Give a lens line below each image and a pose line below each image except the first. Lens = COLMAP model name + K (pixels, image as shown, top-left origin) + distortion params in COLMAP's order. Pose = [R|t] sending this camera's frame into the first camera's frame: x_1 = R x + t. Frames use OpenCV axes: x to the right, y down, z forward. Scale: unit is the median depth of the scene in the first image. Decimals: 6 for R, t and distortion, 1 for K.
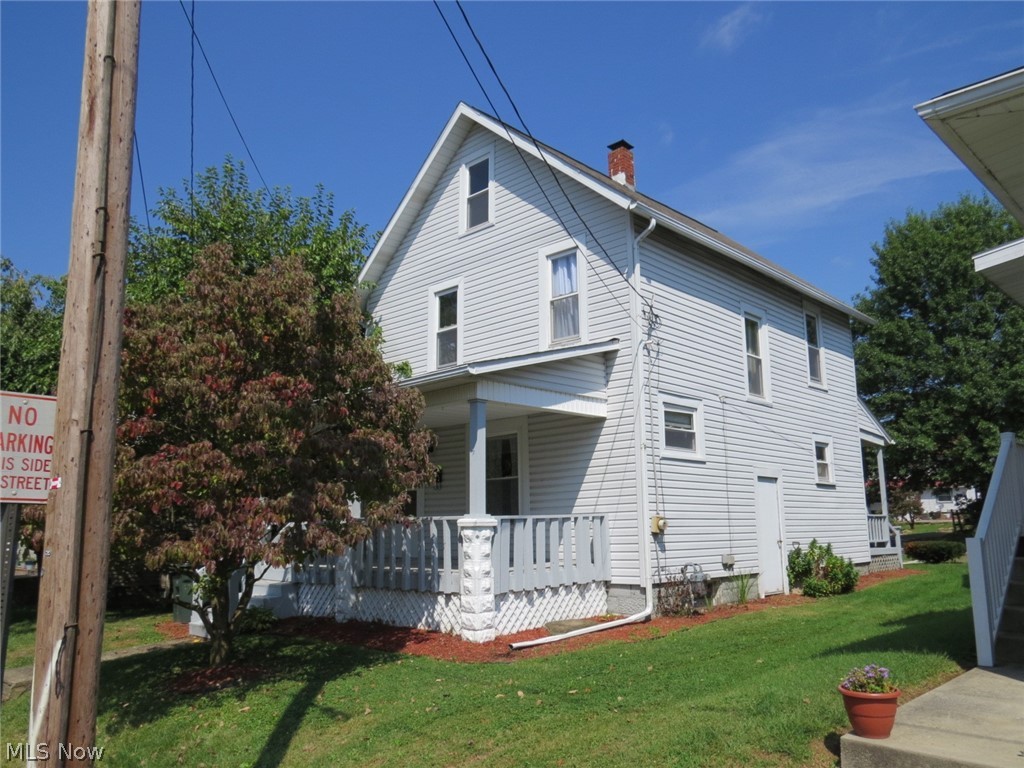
lens RADIAL K [[784.4, 0, 512.0], [0, 784.4, 384.0], [0, 0, 1]] dist [0.002773, 0.000958]
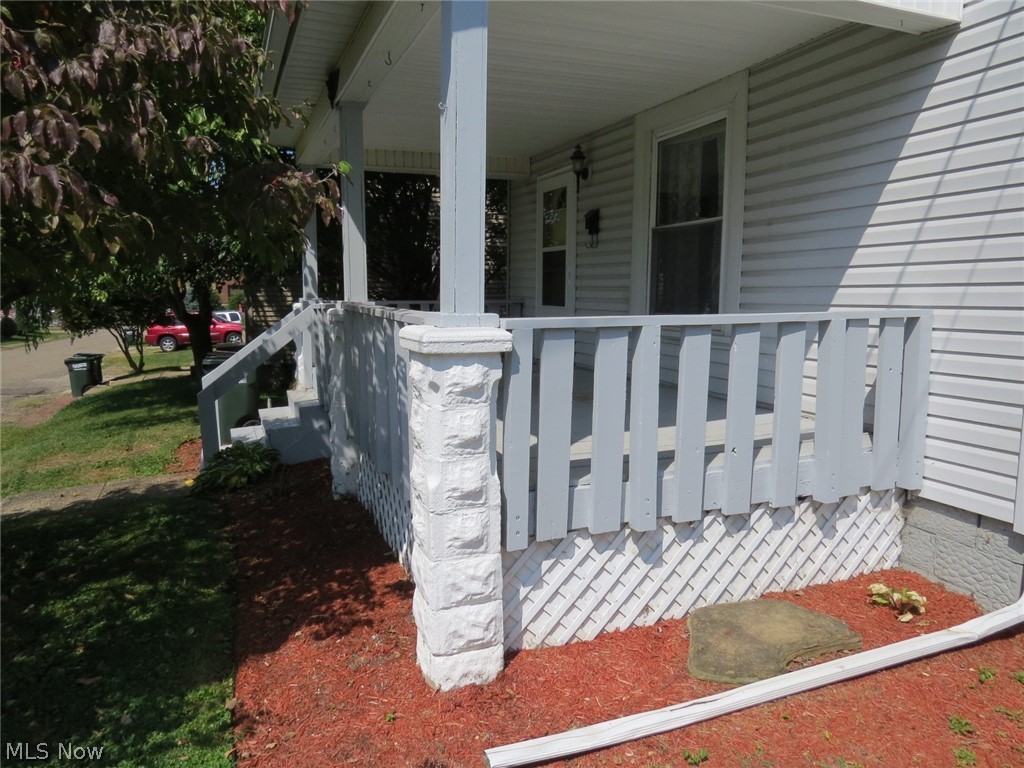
lens RADIAL K [[723.3, 0, 512.0], [0, 723.3, 384.0], [0, 0, 1]] dist [0.001702, -0.028116]
pose [[0.911310, 0.074654, -0.404896, 0.089929], [0.051664, 0.954916, 0.292346, 0.099026], [0.408467, -0.287336, 0.866368, 0.679048]]
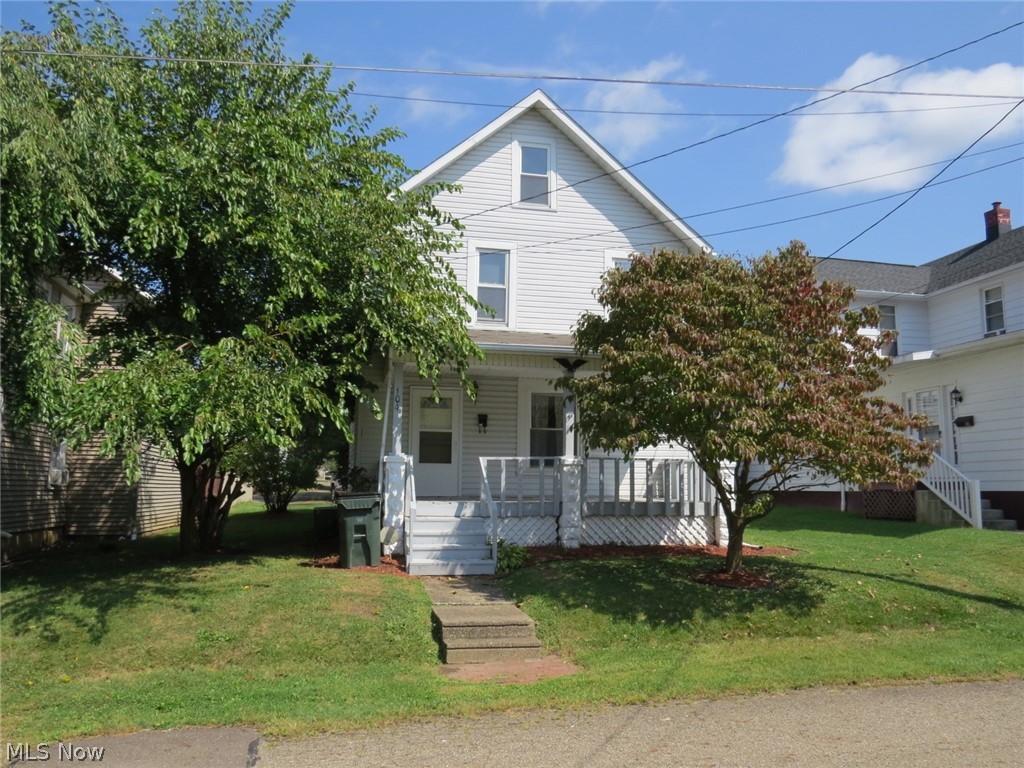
lens RADIAL K [[784.4, 0, 512.0], [0, 784.4, 384.0], [0, 0, 1]] dist [0.002773, 0.000958]
pose [[0.562324, 0.130662, 0.816529, -1.276409], [-0.163479, 0.985515, -0.045119, 0.146136], [-0.810596, -0.108113, 0.575539, 0.474174]]
